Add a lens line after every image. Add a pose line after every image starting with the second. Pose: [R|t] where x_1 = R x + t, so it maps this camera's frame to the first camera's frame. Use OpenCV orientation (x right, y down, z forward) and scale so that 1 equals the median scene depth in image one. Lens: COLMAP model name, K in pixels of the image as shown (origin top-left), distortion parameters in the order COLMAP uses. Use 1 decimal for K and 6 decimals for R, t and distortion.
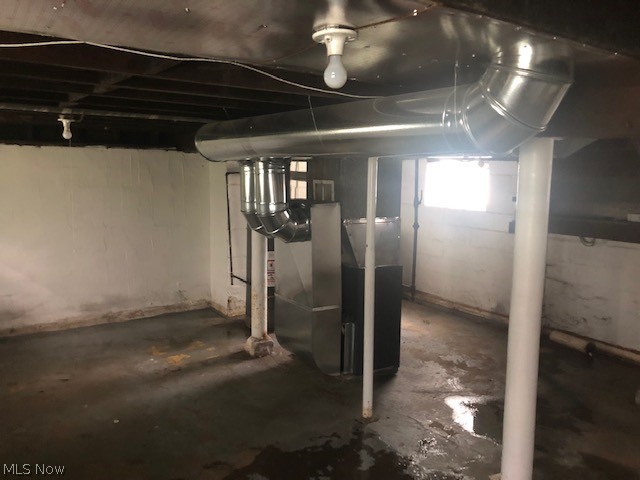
lens RADIAL K [[530.5, 0, 319.1], [0, 530.5, 237.2], [0, 0, 1]] dist [0.037310, 0.005997]
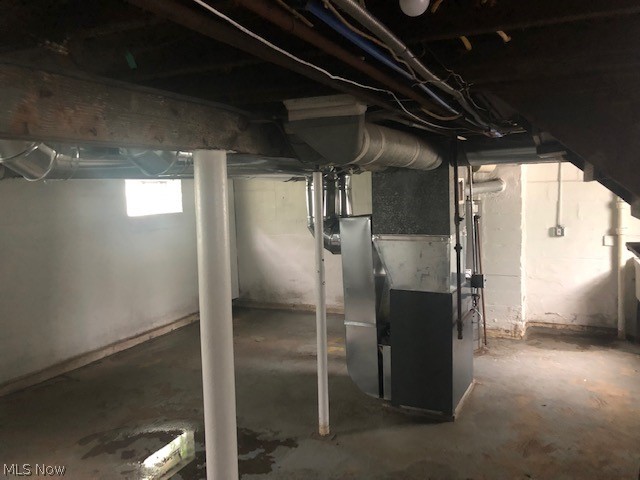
lens RADIAL K [[530.5, 0, 319.4], [0, 530.5, 239.9], [0, 0, 1]] dist [0.037310, 0.005997]
pose [[0.519027, 0.050533, -0.853263, 0.687004], [-0.067929, 0.997532, 0.017757, -0.030019], [0.852054, 0.048745, 0.521179, 0.346550]]
